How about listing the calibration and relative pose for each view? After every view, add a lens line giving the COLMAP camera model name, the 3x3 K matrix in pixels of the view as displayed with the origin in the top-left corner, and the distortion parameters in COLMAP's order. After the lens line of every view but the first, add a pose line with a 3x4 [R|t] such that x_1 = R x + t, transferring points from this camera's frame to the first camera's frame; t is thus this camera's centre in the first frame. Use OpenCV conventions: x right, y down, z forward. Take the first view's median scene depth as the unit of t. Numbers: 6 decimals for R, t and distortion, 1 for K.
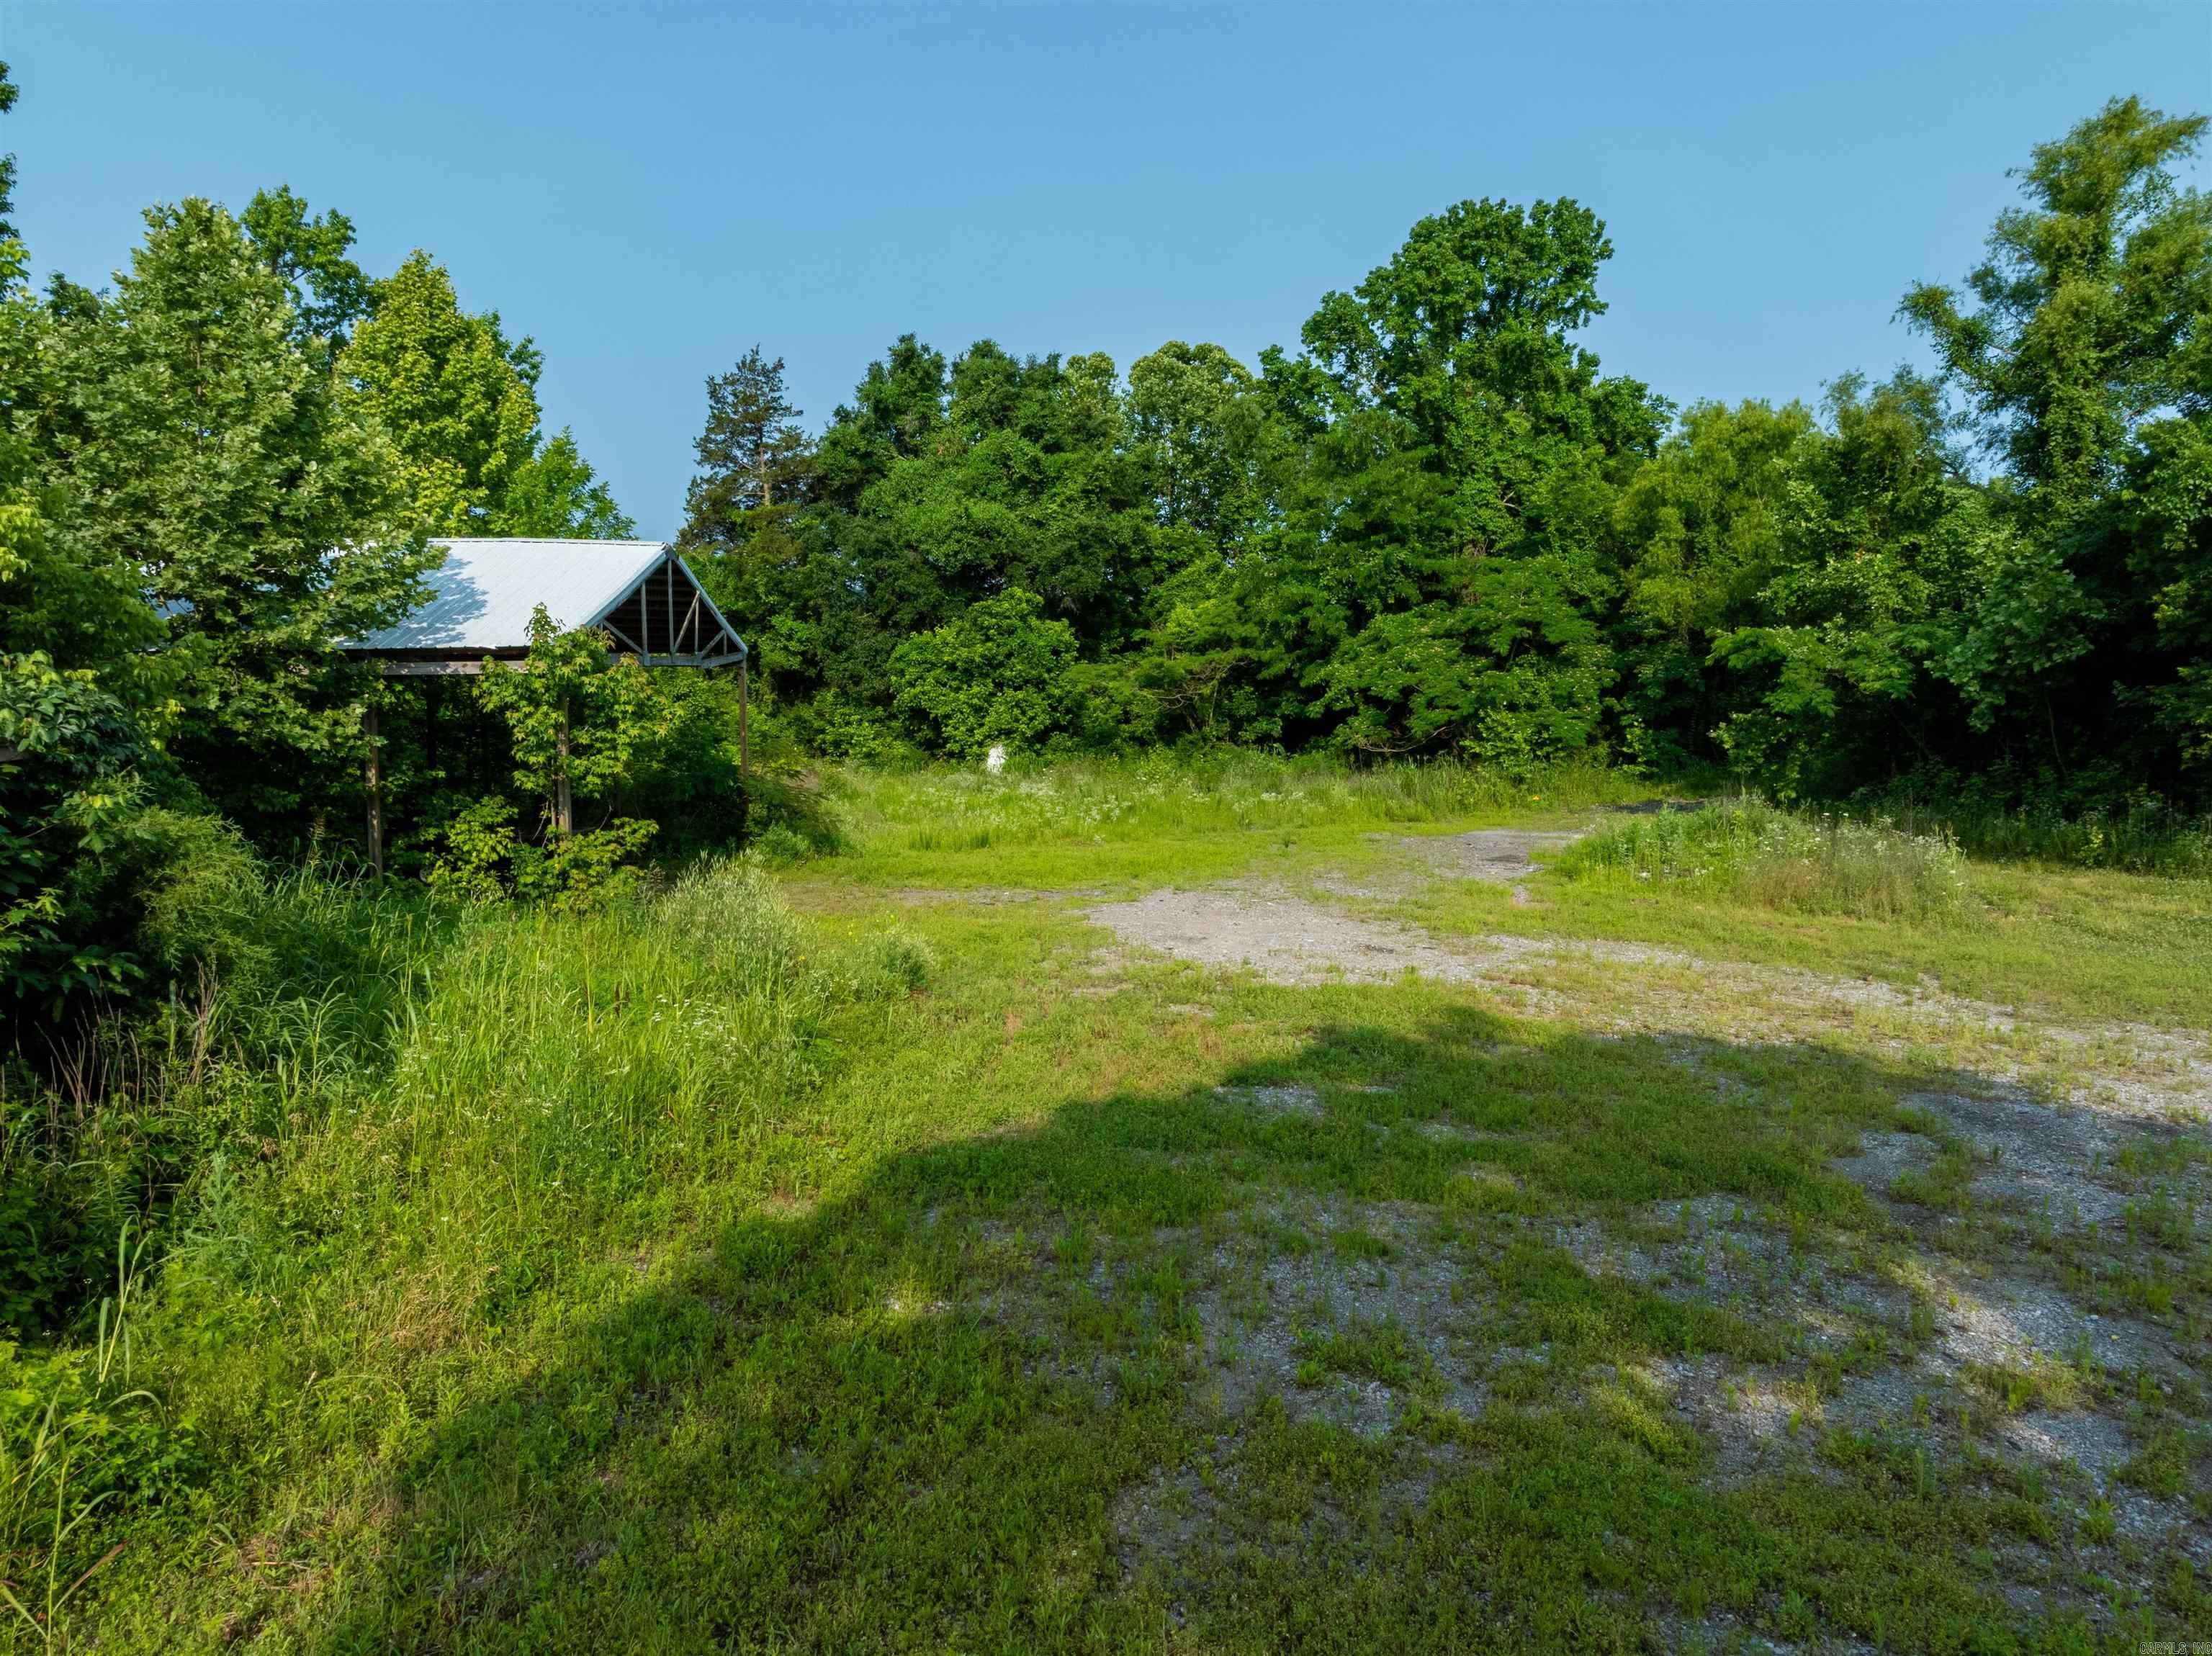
lens RADIAL K [[1563.2, 0, 1093.6], [0, 1563.2, 816.1], [0, 0, 1]] dist [-0.031165, 0.012304]
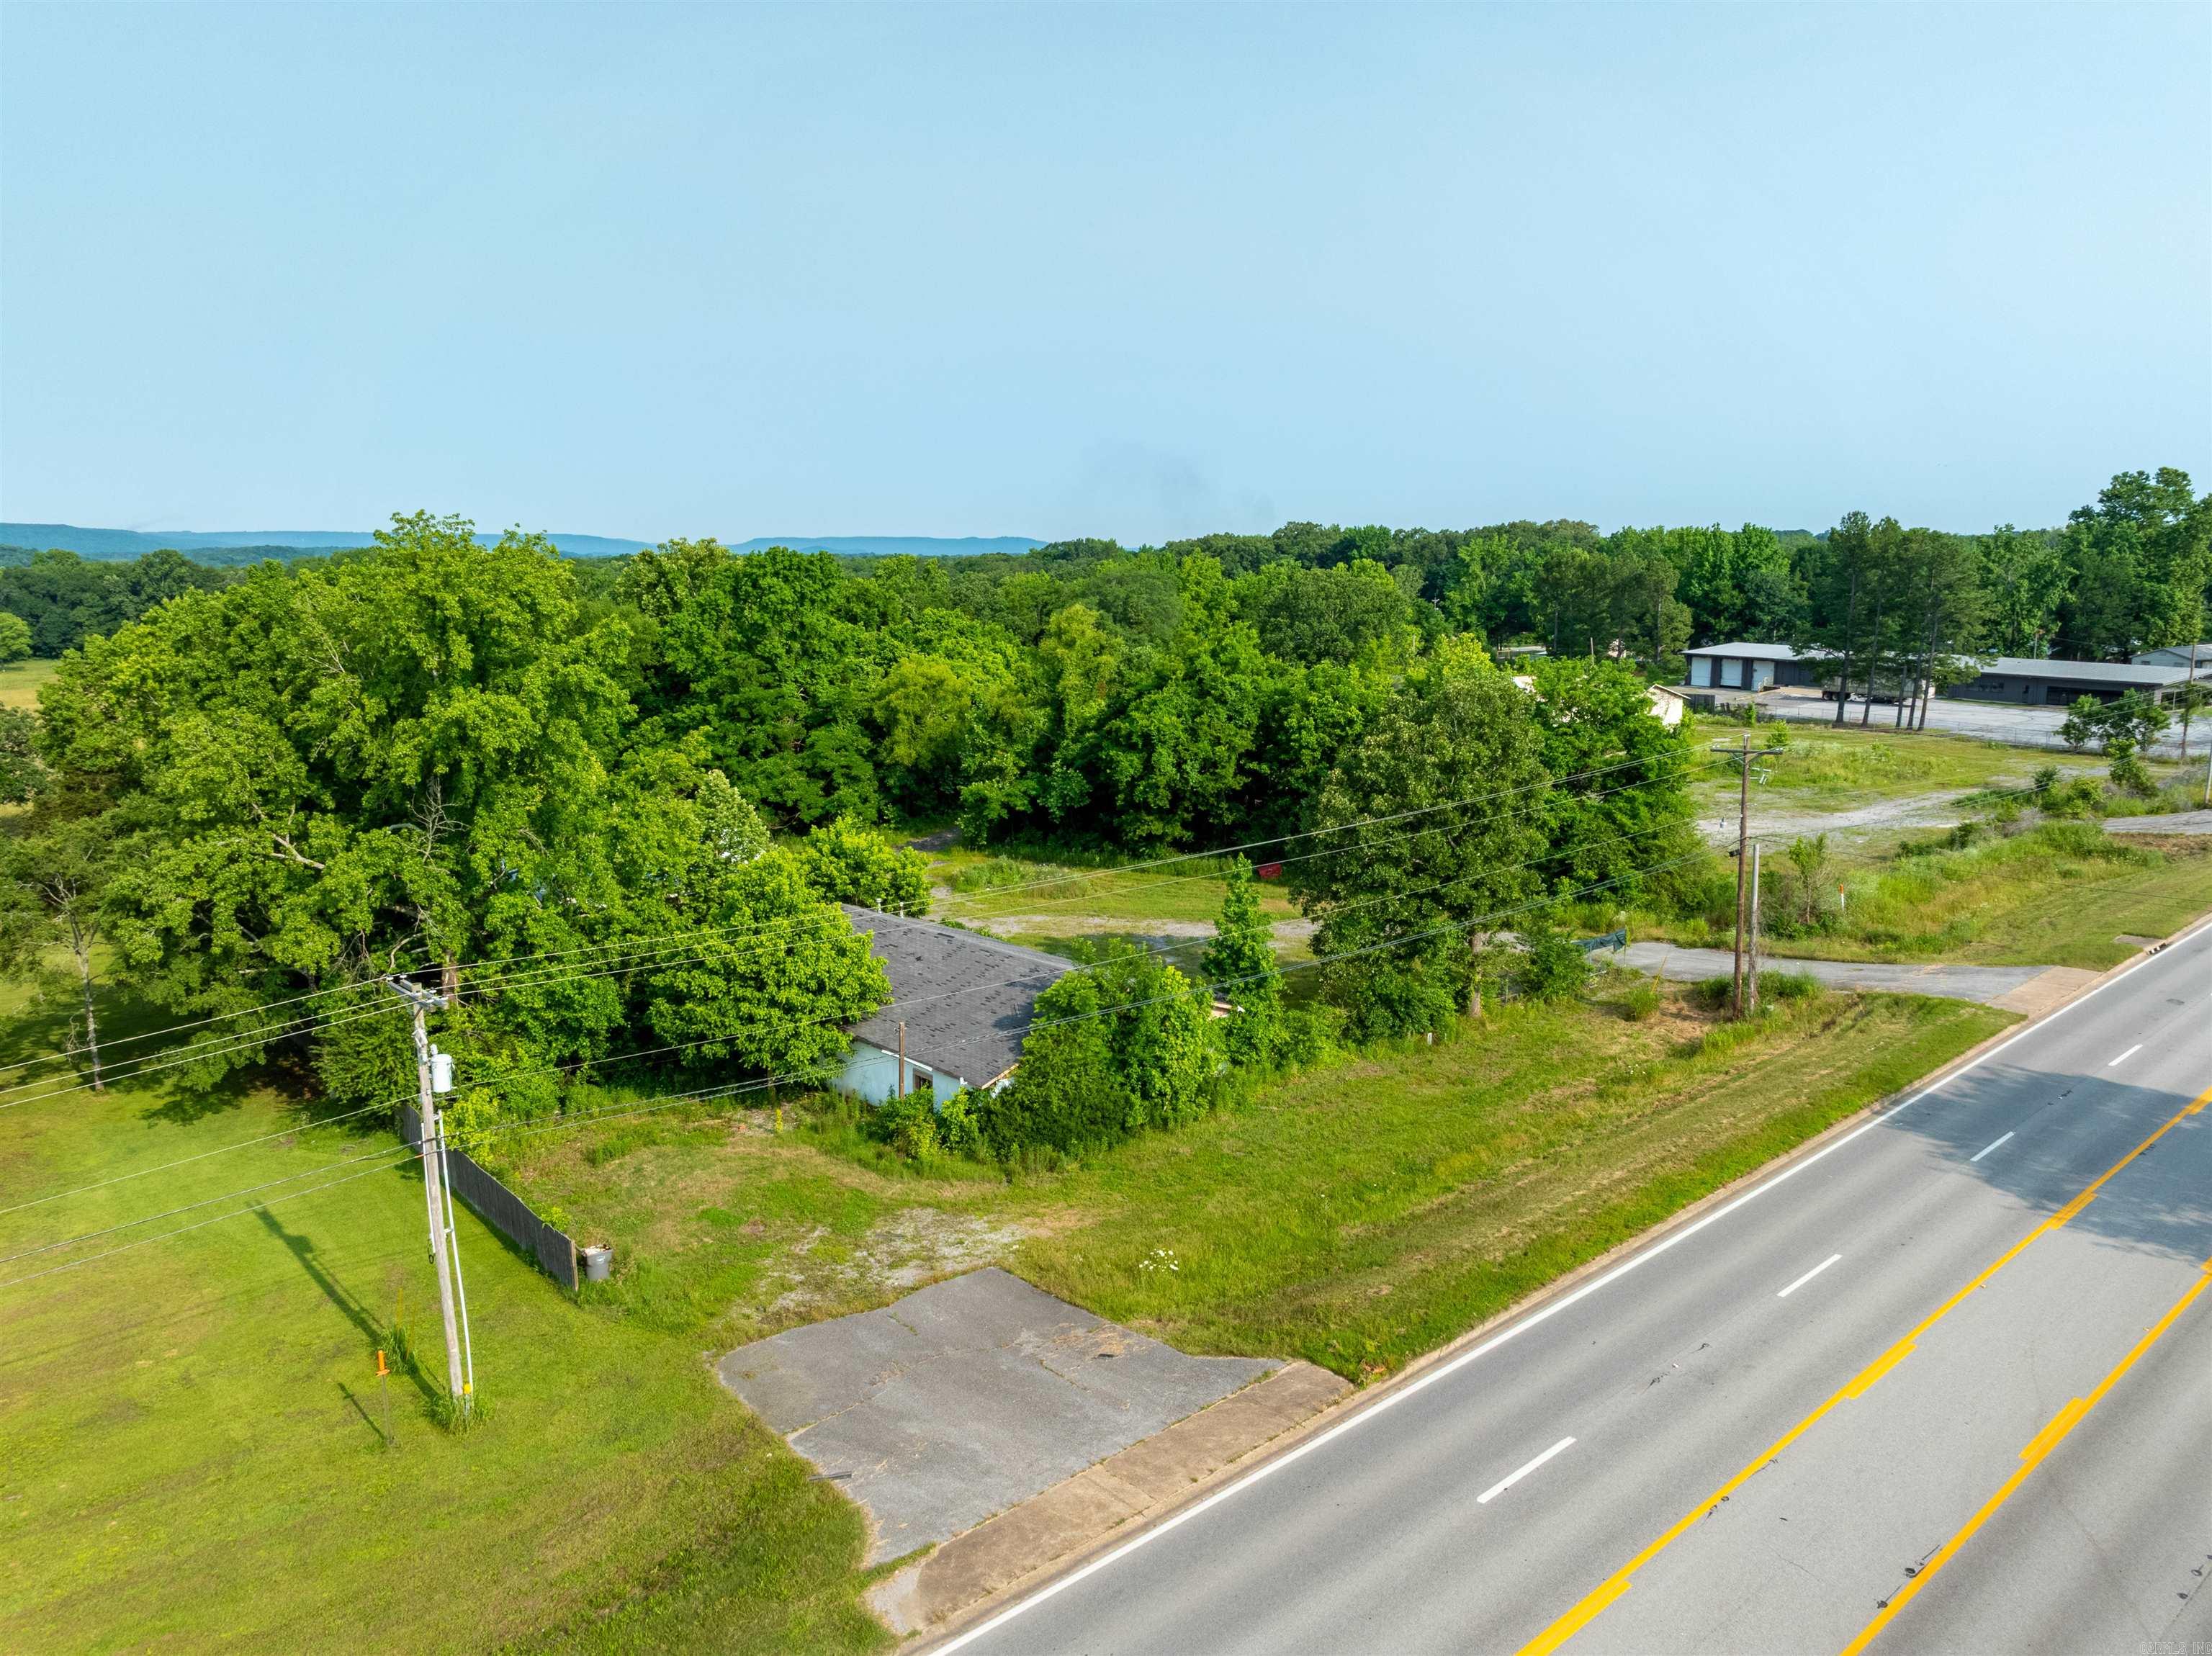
lens RADIAL K [[1563.2, 0, 1097.5], [0, 1563.2, 826.0], [0, 0, 1]] dist [-0.031165, 0.012304]
pose [[0.756040, -0.111497, 0.644959, -1.231857], [0.074507, 0.993639, 0.084436, -0.277780], [-0.650271, -0.015783, 0.759538, -1.263917]]
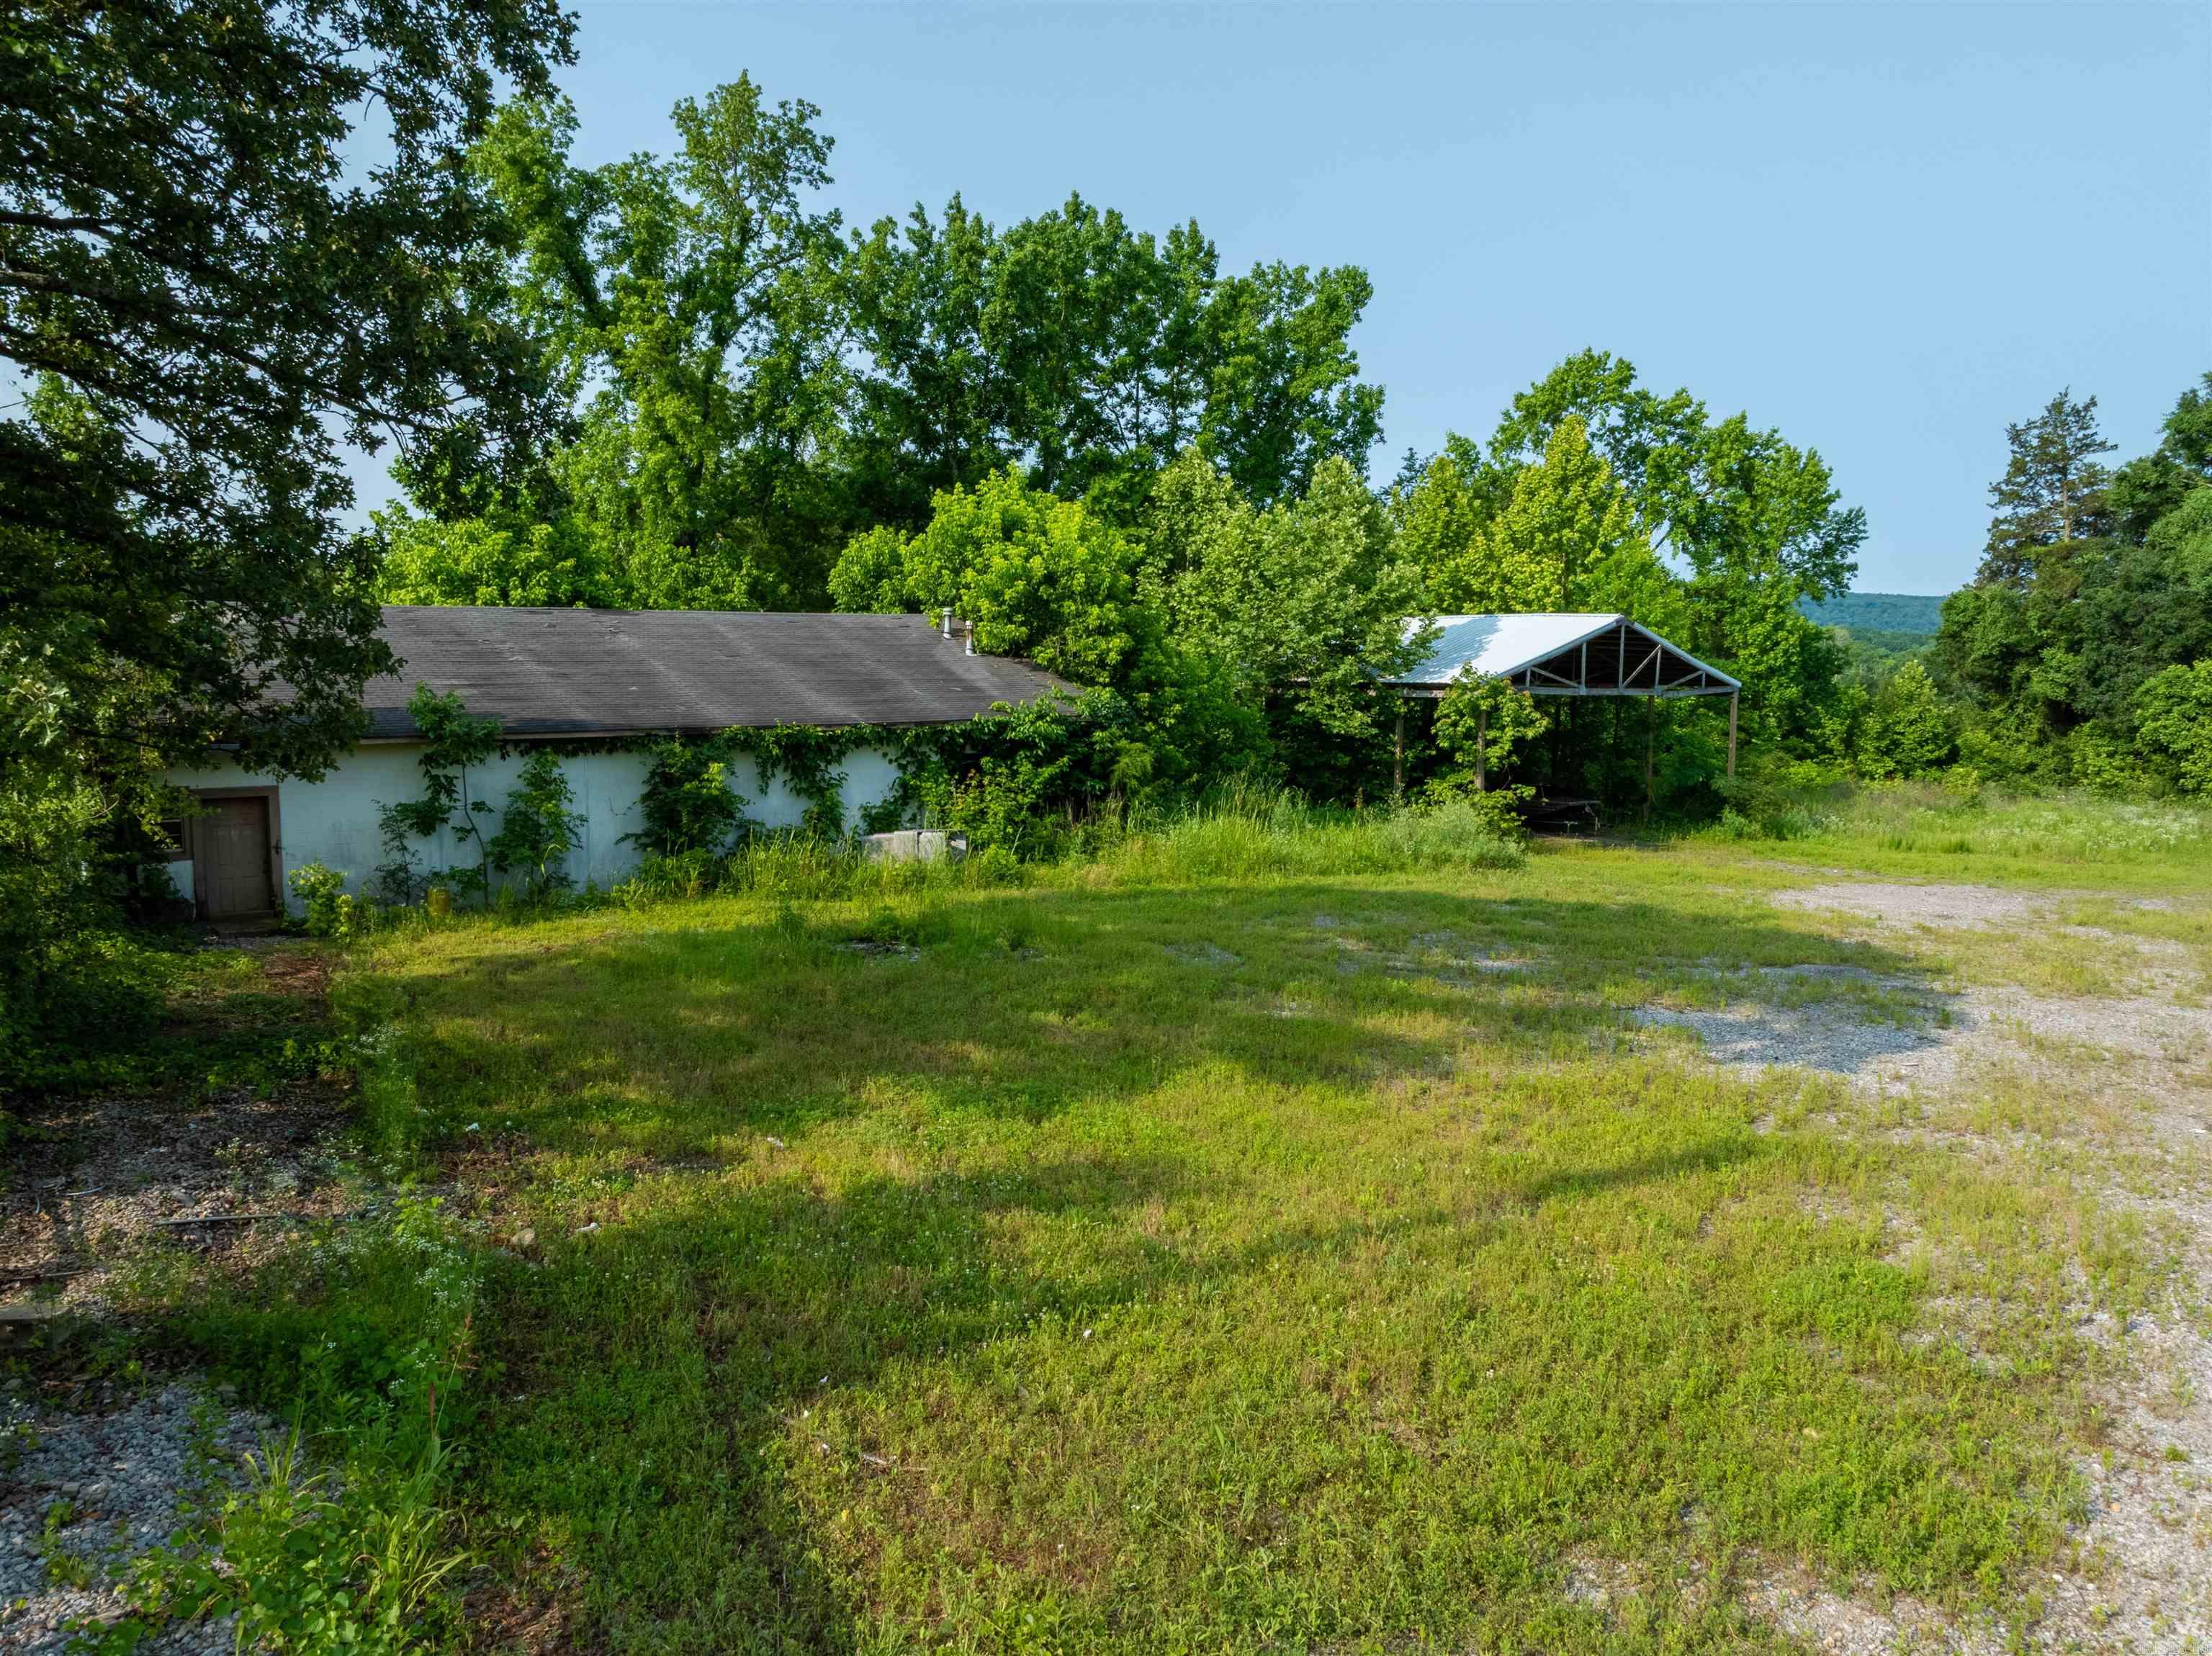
lens RADIAL K [[1563.2, 0, 1098.5], [0, 1563.2, 832.0], [0, 0, 1]] dist [-0.031165, 0.012304]
pose [[0.597307, 0.088889, -0.797071, 0.480668], [-0.090726, 0.994948, 0.042968, 0.013271], [0.796864, 0.046650, 0.602354, -0.236127]]
